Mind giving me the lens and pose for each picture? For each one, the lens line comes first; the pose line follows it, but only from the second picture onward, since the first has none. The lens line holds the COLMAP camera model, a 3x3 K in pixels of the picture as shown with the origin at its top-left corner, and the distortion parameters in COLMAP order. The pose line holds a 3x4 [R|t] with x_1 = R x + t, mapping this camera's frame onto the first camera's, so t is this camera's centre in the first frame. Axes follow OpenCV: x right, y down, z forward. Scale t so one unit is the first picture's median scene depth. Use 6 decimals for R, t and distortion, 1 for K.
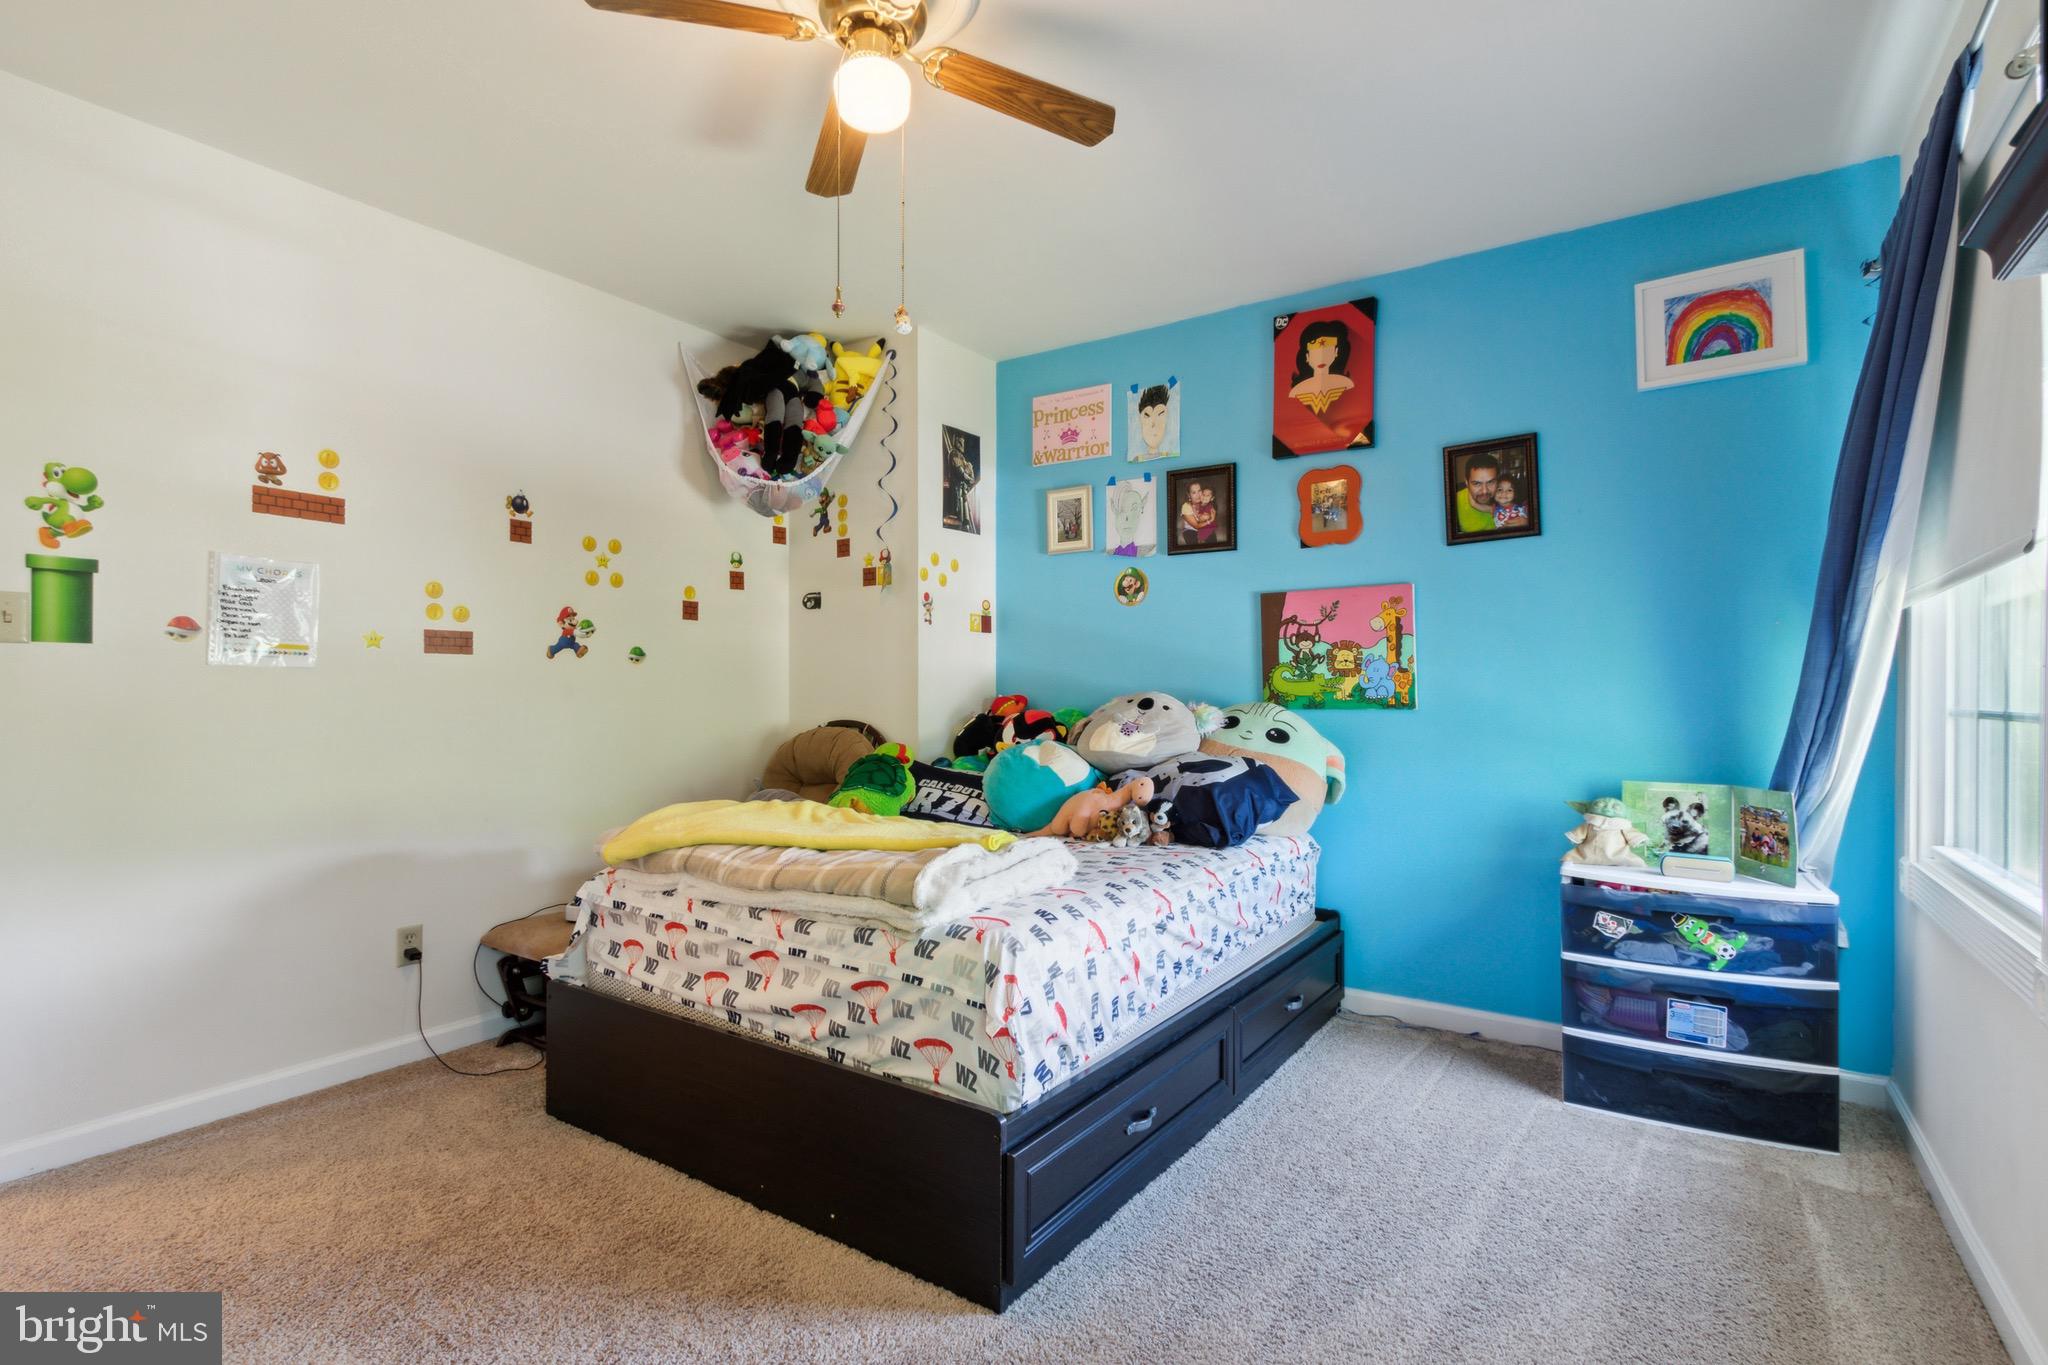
lens RADIAL K [[972.6, 0, 1010.1], [0, 972.6, 687.0], [0, 0, 1]] dist [0.005713, -0.002107]
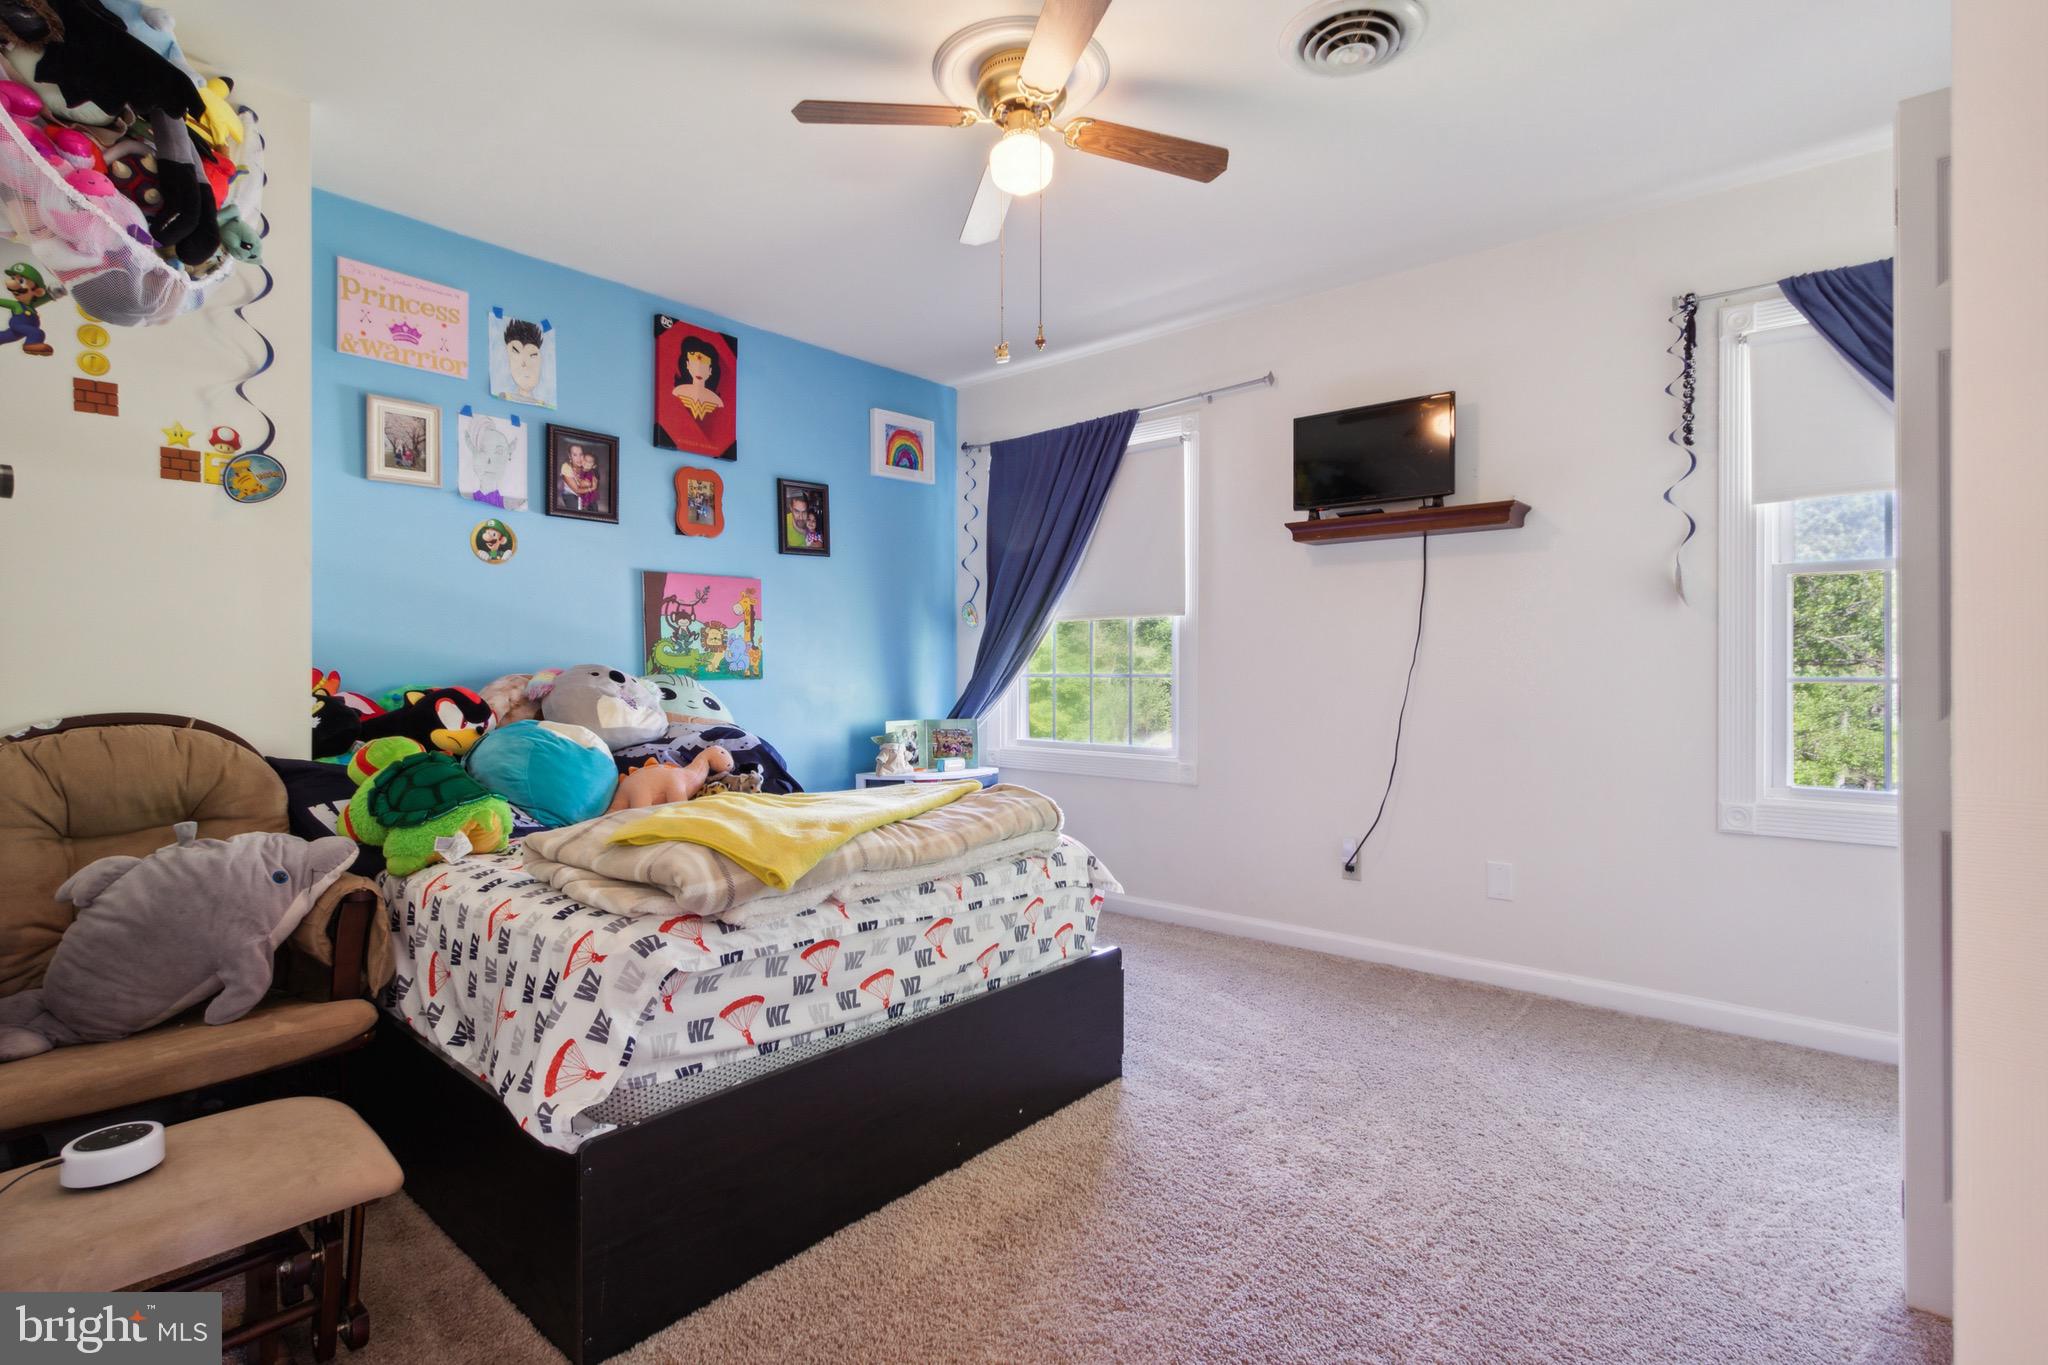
lens RADIAL K [[972.6, 0, 1017.3], [0, 972.6, 673.4], [0, 0, 1]] dist [0.005713, -0.002107]
pose [[0.114623, -0.004940, 0.993397, -0.795051], [-0.005277, 0.999970, 0.005582, 0.006867], [-0.993395, -0.005882, 0.114594, 0.518172]]
